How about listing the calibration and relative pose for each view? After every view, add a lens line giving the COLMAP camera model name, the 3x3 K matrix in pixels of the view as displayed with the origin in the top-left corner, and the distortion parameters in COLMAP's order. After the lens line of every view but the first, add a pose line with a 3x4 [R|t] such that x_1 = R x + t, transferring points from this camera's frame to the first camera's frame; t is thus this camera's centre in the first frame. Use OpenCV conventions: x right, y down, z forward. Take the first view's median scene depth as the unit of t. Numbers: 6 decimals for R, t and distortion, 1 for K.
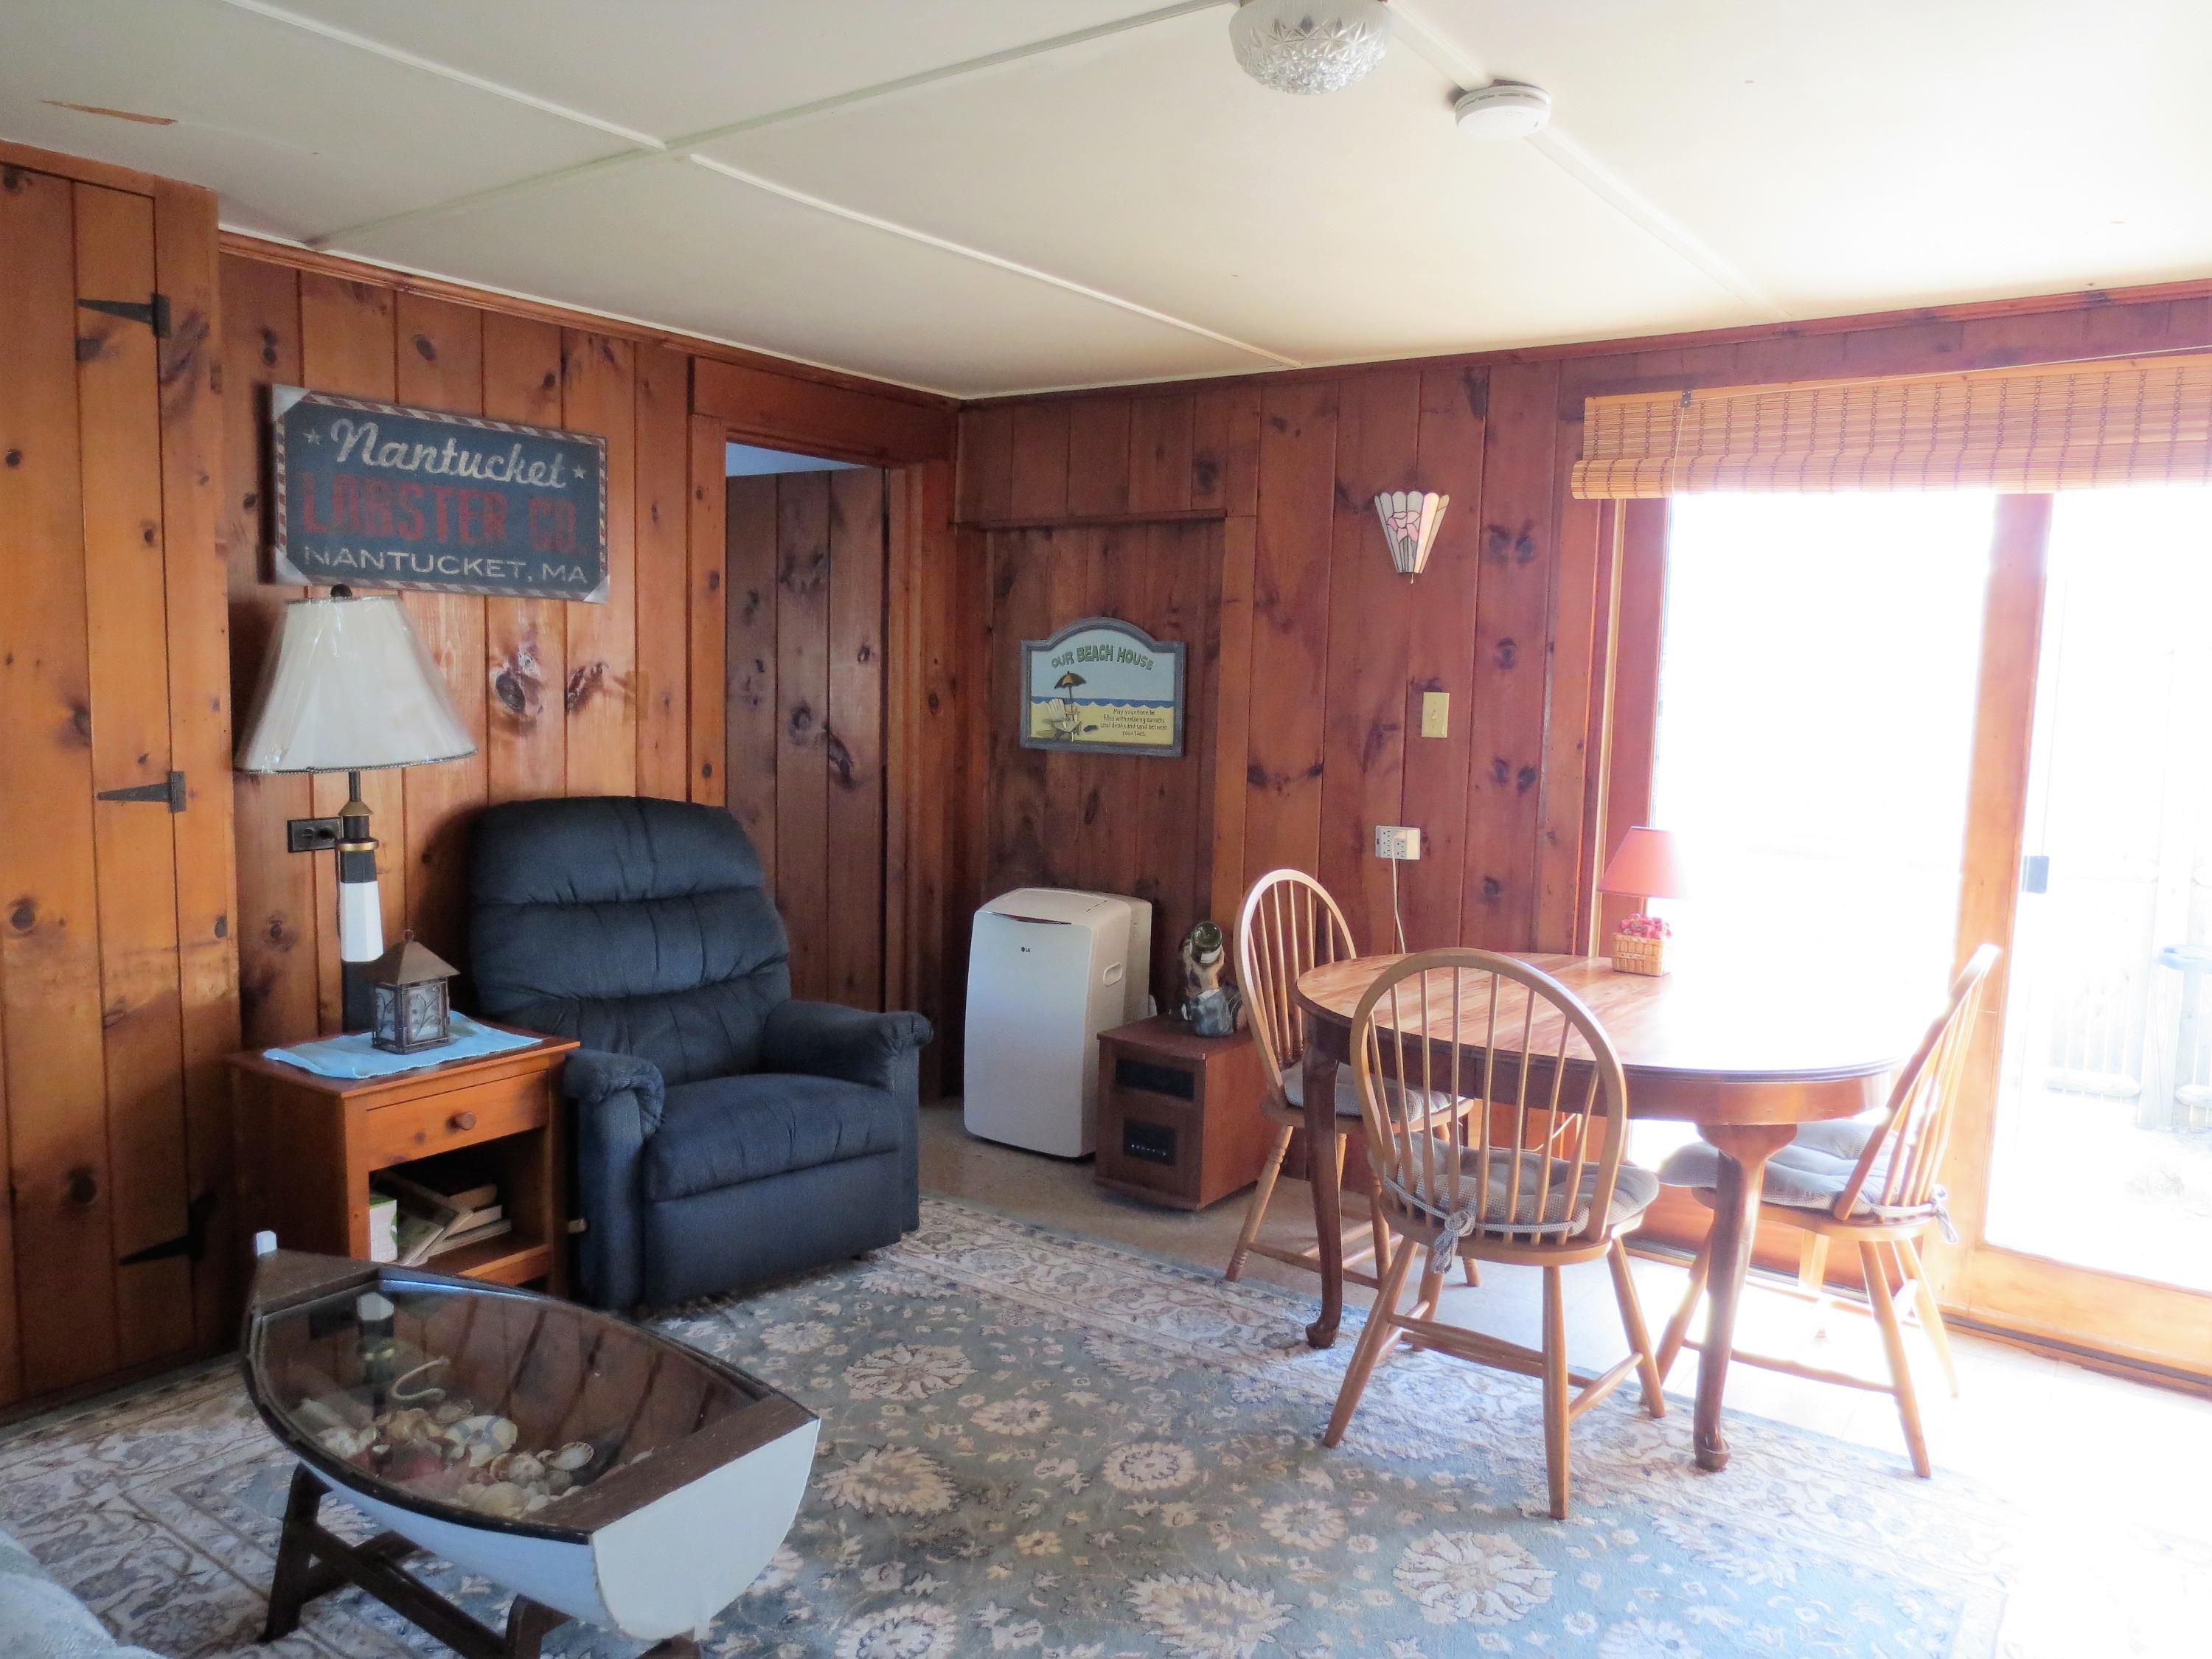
lens RADIAL K [[1560.2, 0, 1109.4], [0, 1560.2, 827.4], [0, 0, 1]] dist [-0.036756, 0.016918]
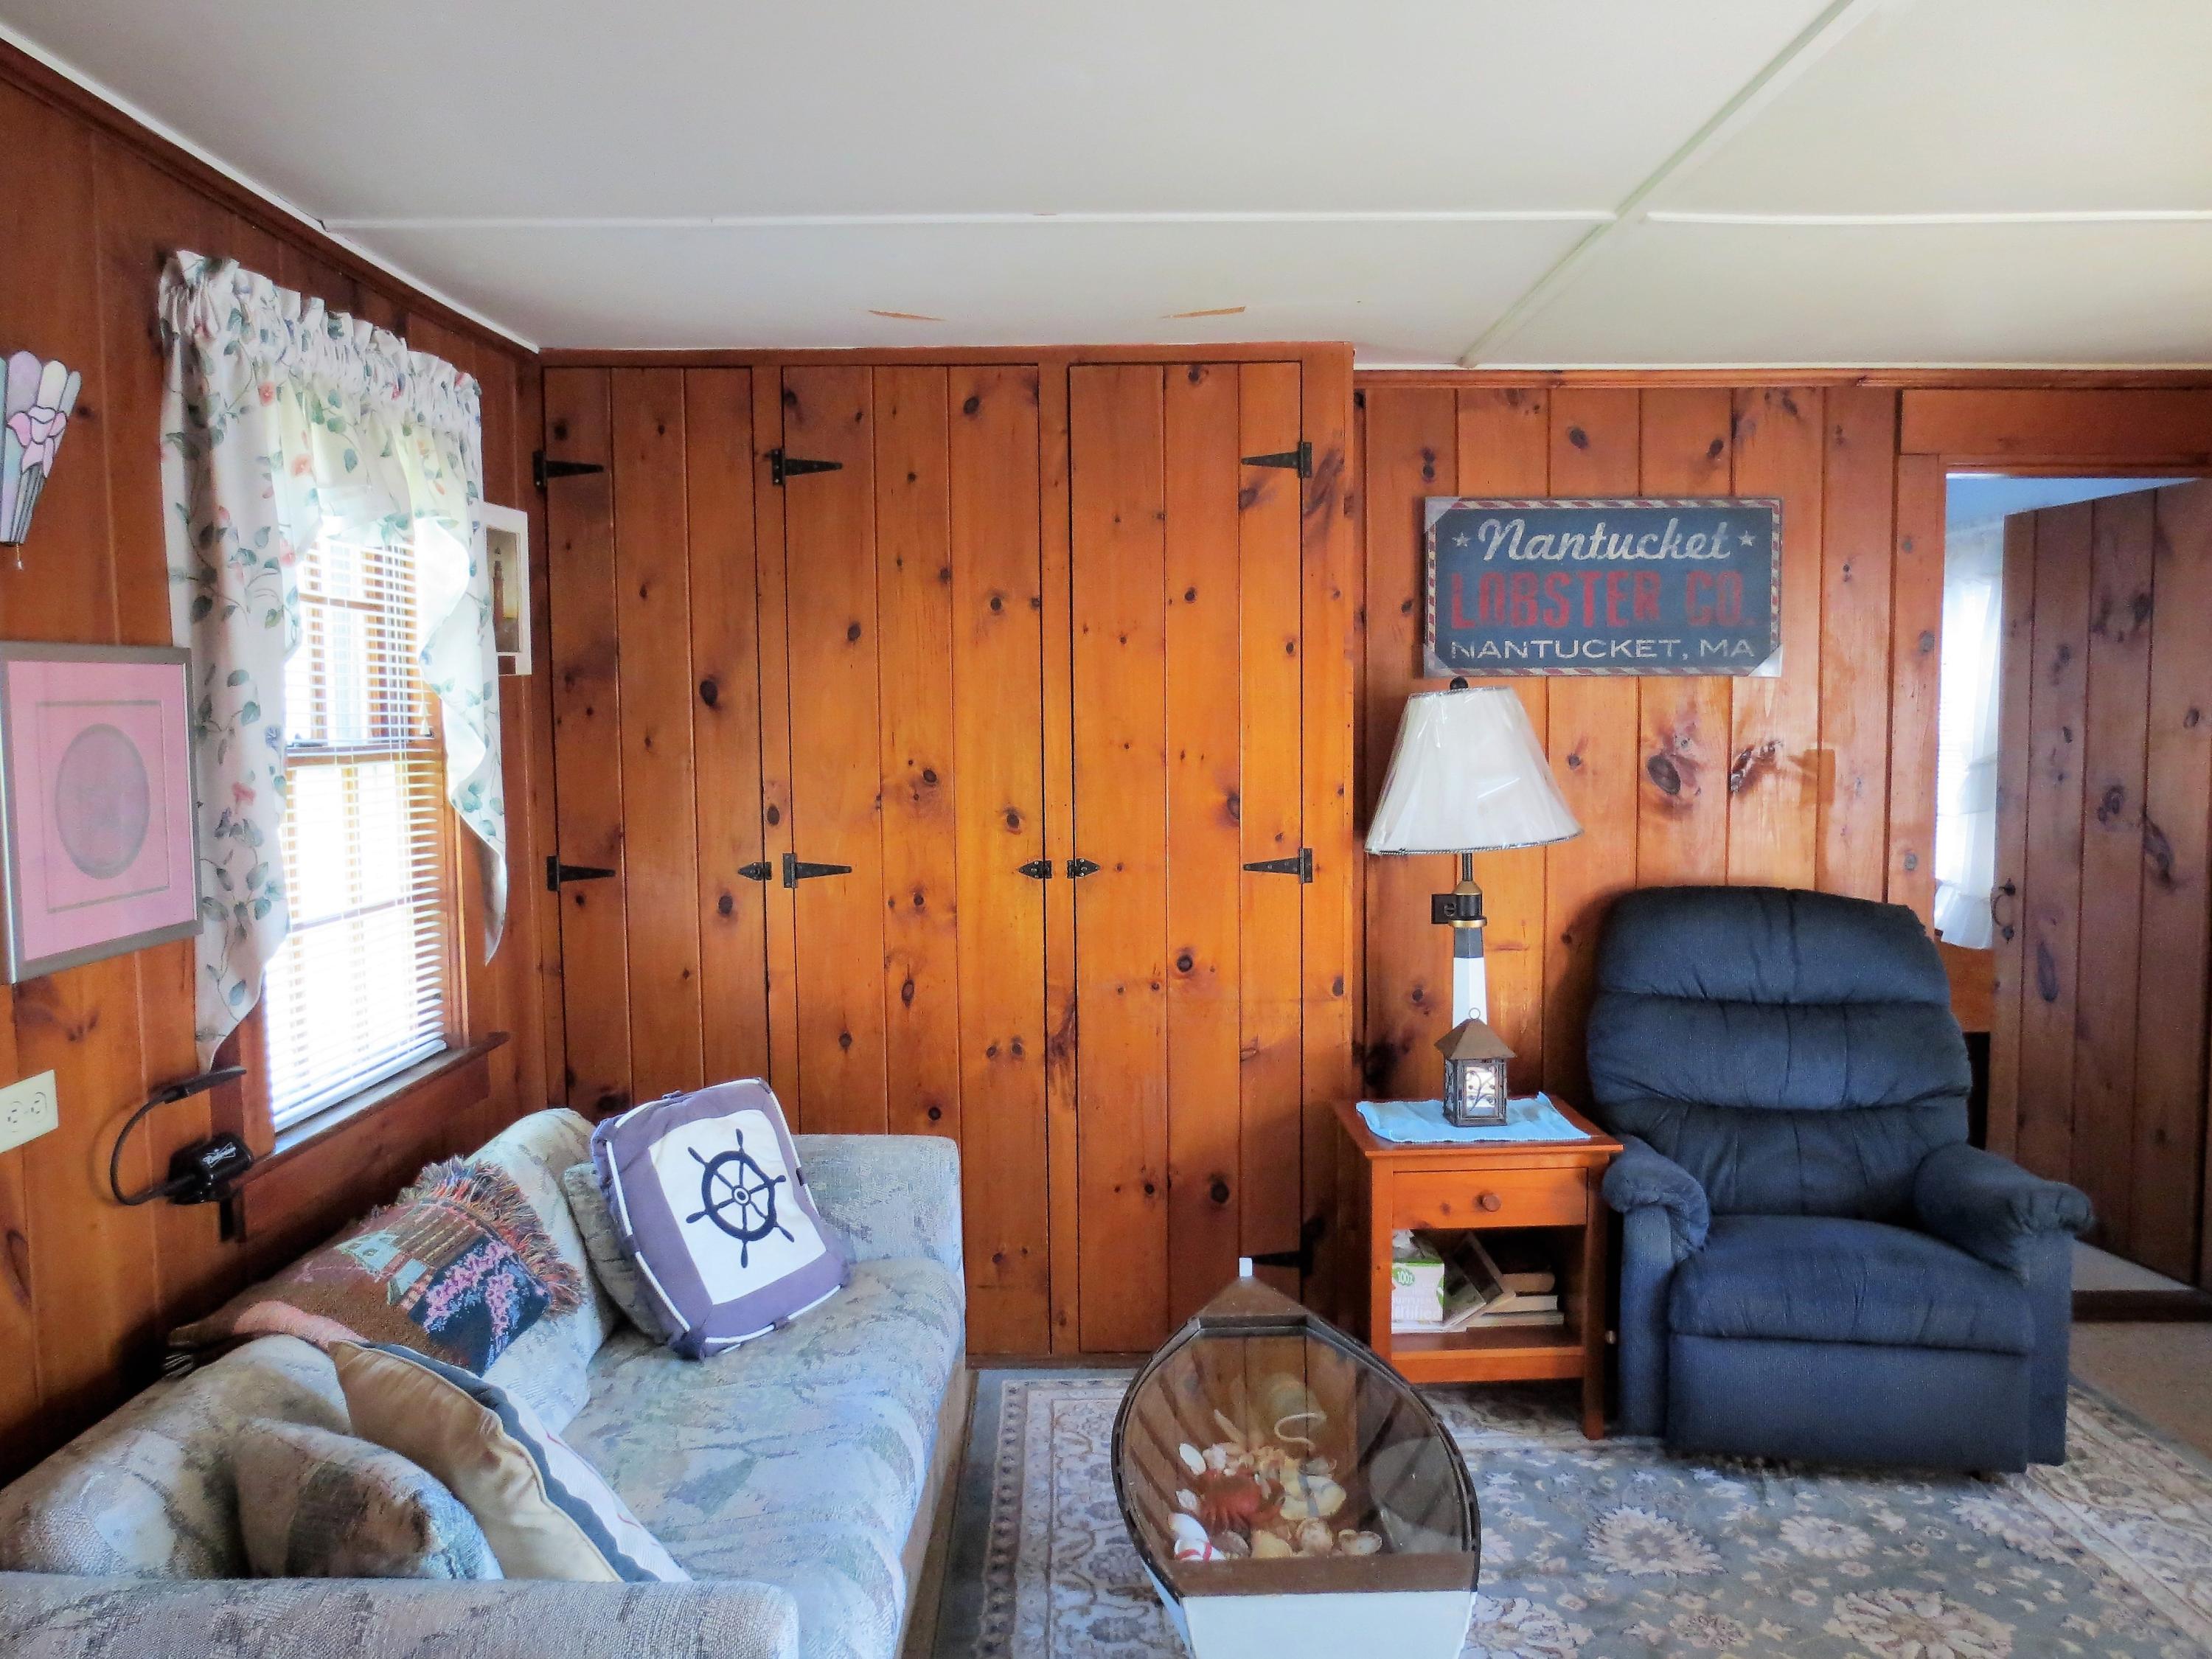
lens RADIAL K [[1637.7, 0, 1110.4], [0, 1637.7, 830.2], [0, 0, 1]] dist [-0.037477, 0.016434]
pose [[0.590958, 0.029819, -0.806151, 0.233774], [-0.056734, 0.998378, -0.004660, -0.028178], [0.804705, 0.048490, 0.591691, 0.122129]]
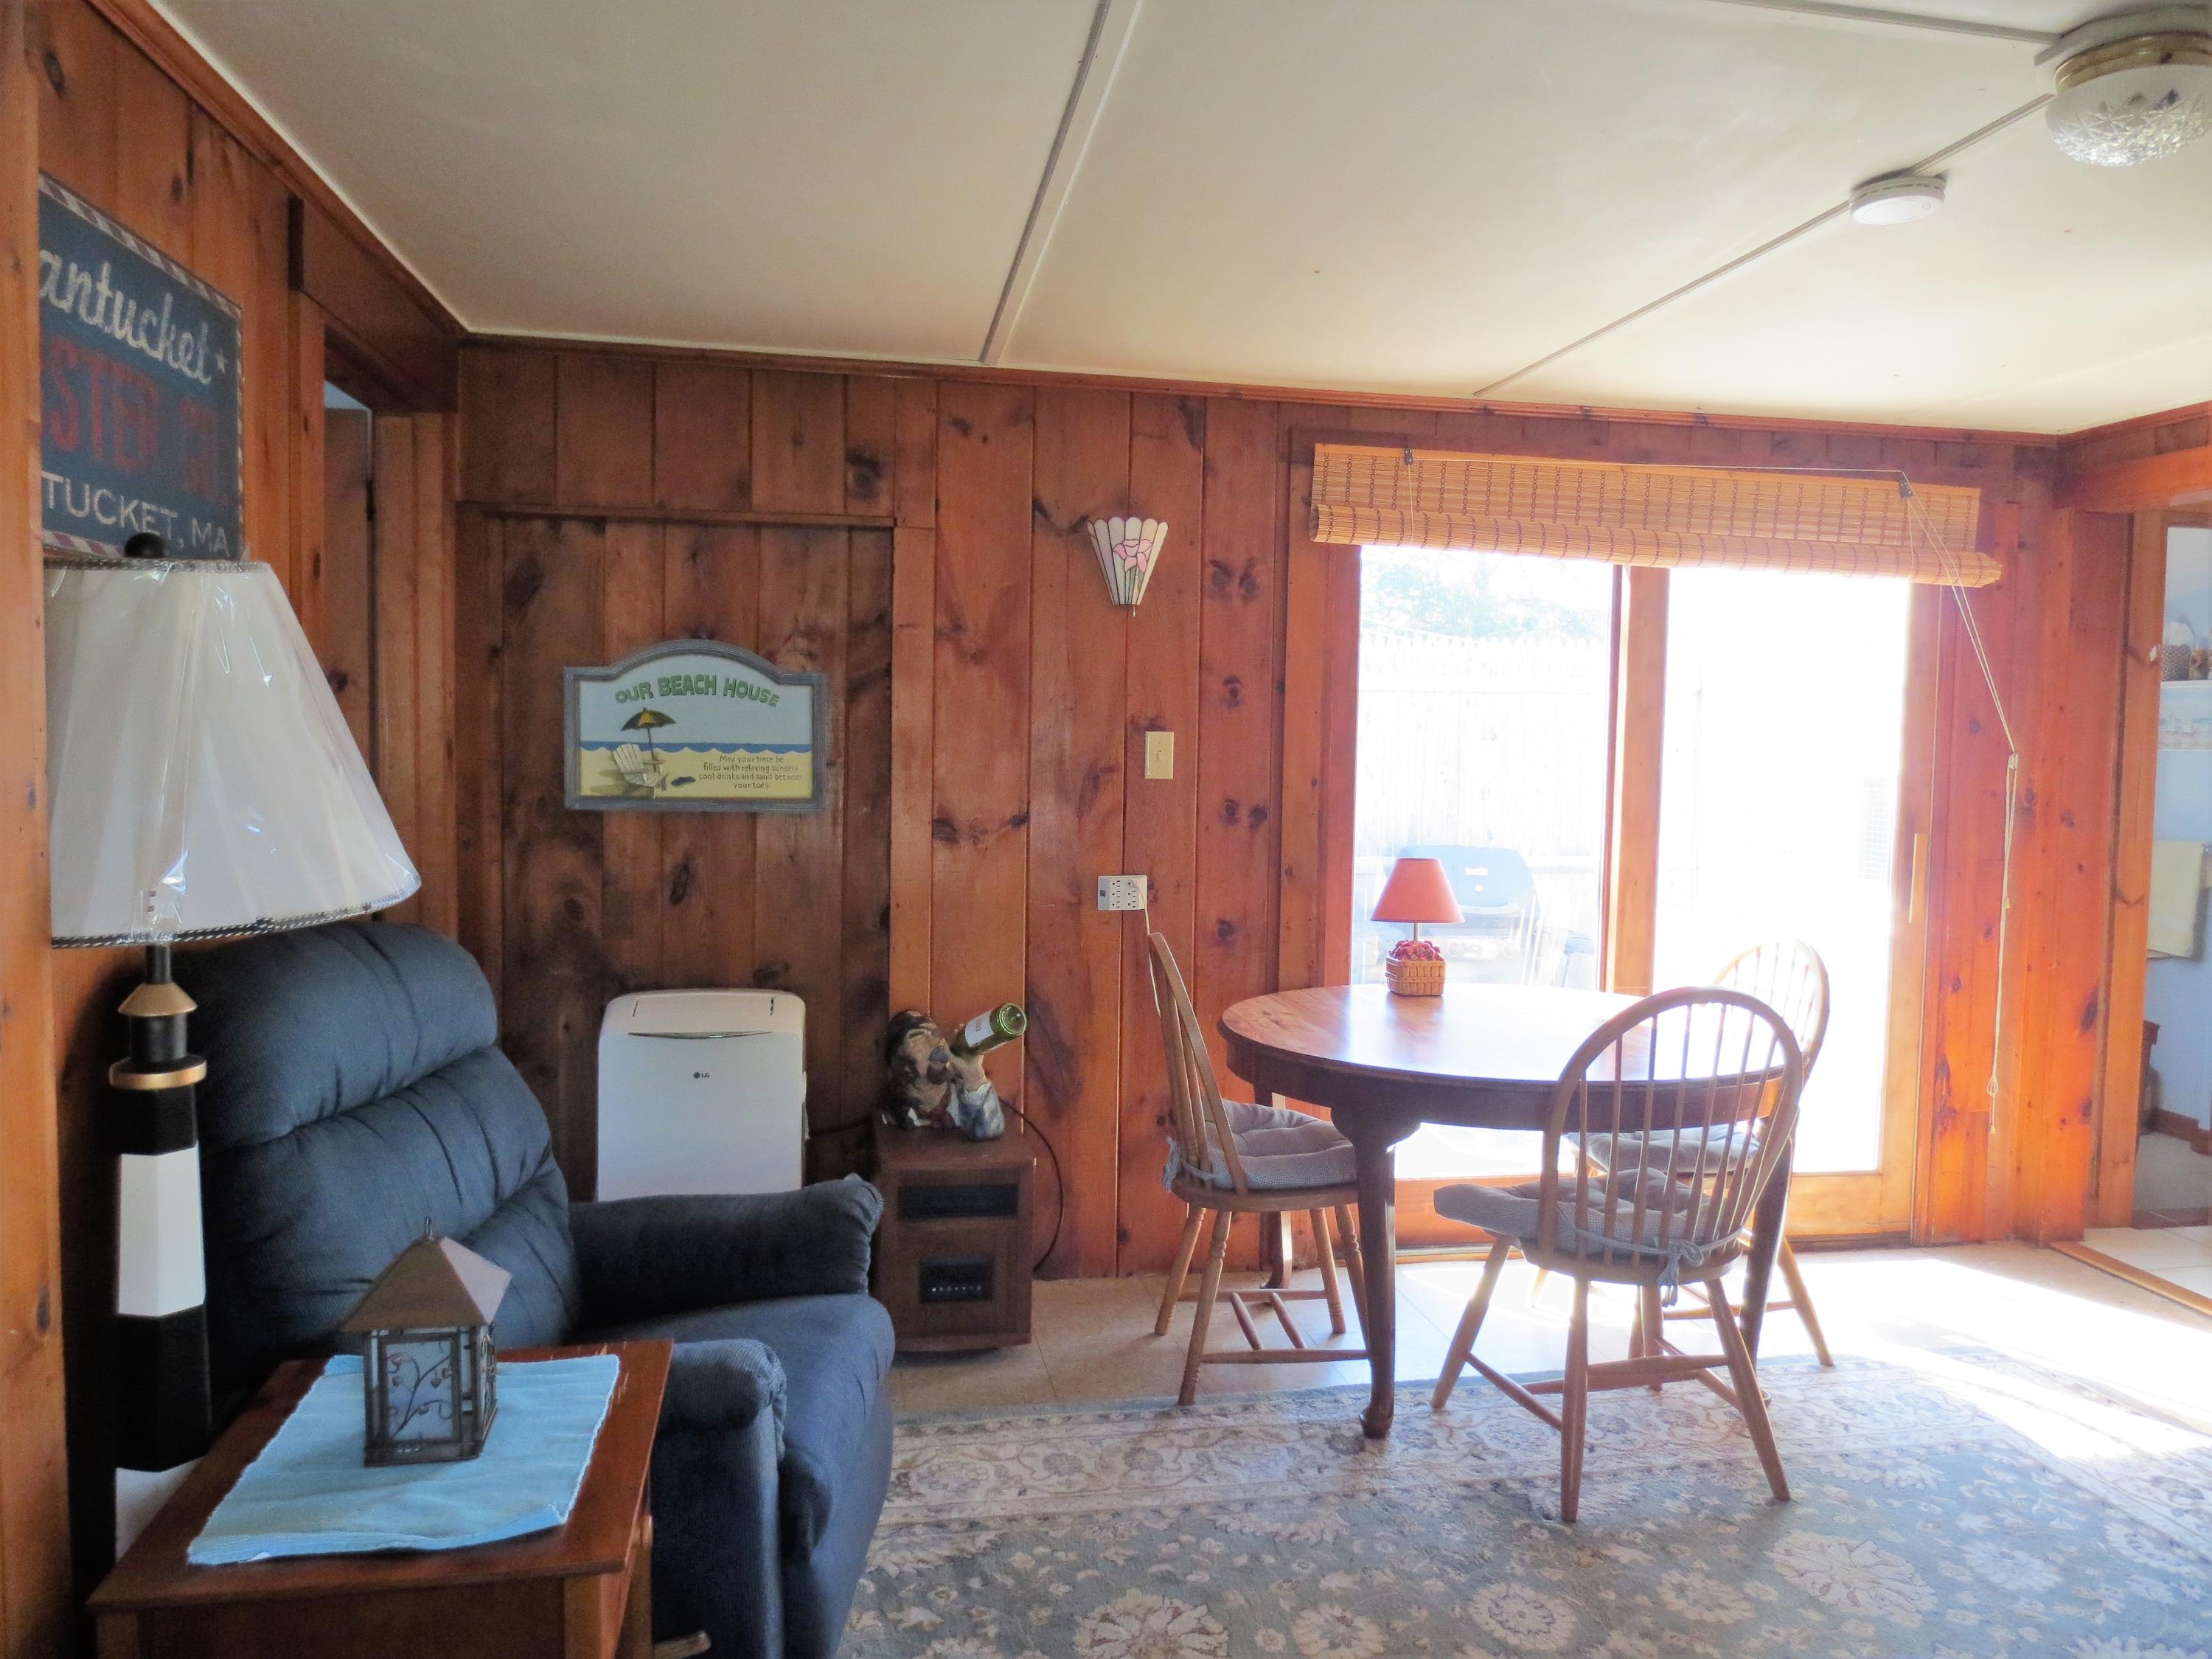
lens RADIAL K [[1560.2, 0, 1113.7], [0, 1560.2, 828.9], [0, 0, 1]] dist [-0.036756, 0.016918]
pose [[0.698344, -0.054878, 0.713655, -0.539664], [0.066720, 0.997706, 0.011433, -0.043941], [-0.712646, 0.039631, 0.700404, 0.389048]]
